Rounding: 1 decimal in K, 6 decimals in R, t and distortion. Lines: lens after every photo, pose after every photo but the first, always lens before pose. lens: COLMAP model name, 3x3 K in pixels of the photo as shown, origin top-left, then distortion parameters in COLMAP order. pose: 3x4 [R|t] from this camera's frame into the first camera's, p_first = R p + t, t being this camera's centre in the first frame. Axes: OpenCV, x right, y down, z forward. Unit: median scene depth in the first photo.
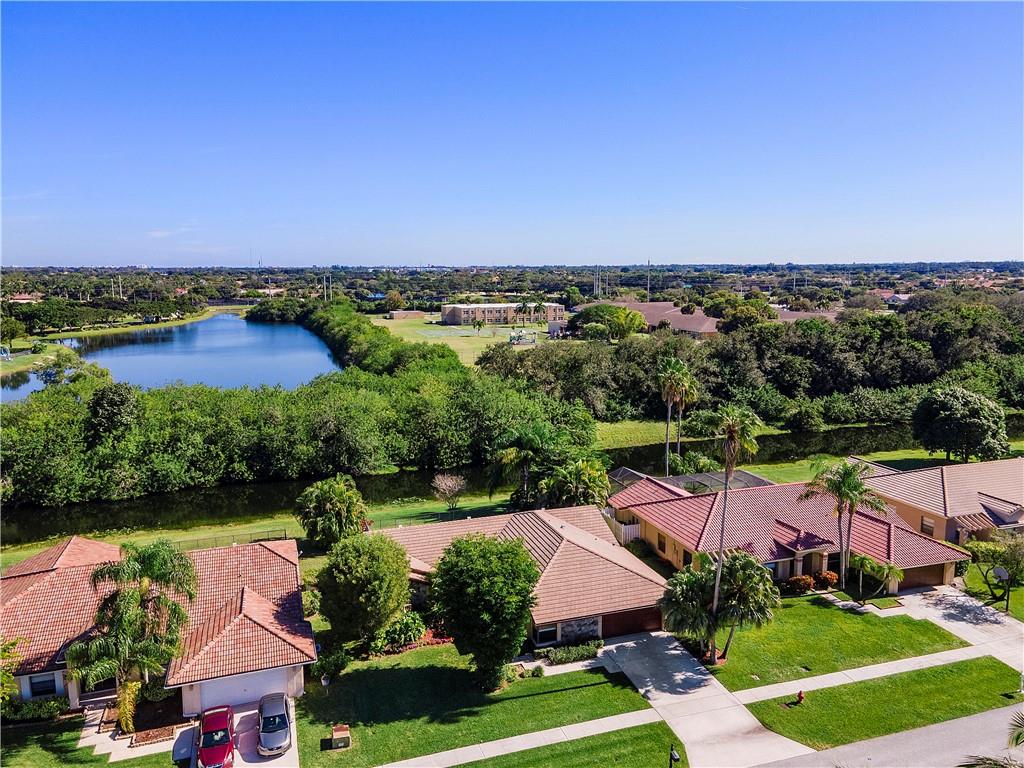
lens RADIAL K [[749.6, 0, 513.7], [0, 749.6, 381.6], [0, 0, 1]] dist [0.038182, 0.013358]
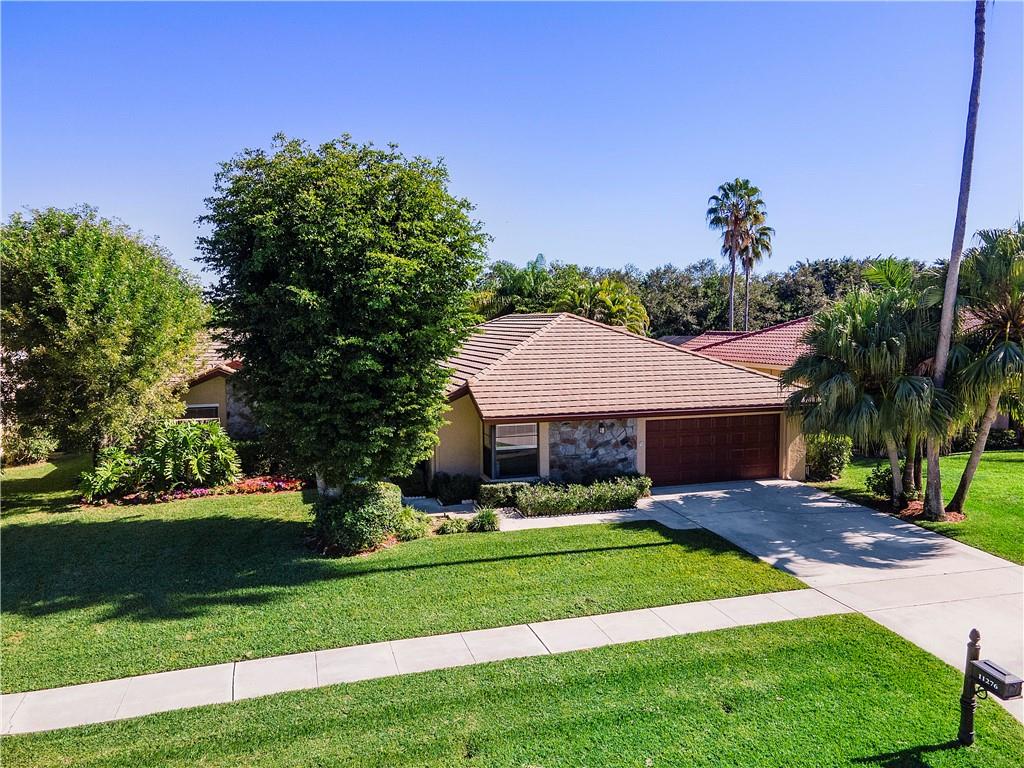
lens RADIAL K [[749.6, 0, 515.8], [0, 749.6, 380.7], [0, 0, 1]] dist [0.038182, 0.013358]
pose [[0.999684, -0.003295, -0.024934, 0.047594], [0.001338, 0.996944, -0.078111, 0.281624], [0.025115, 0.078053, 0.996633, 0.505275]]
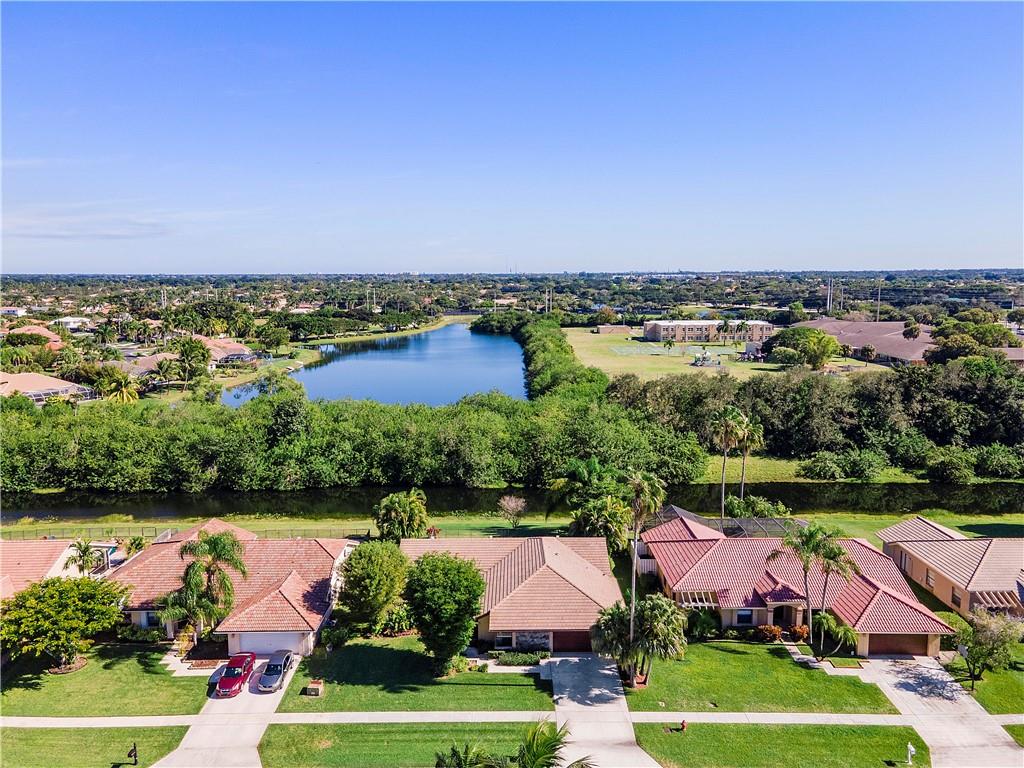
lens RADIAL K [[749.6, 0, 521.3], [0, 749.6, 389.8], [0, 0, 1]] dist [0.038182, 0.013358]
pose [[0.950213, 0.051221, -0.307363, 0.370323], [-0.049937, 0.998680, 0.012046, -0.075422], [0.307574, 0.003902, 0.951516, -0.135983]]
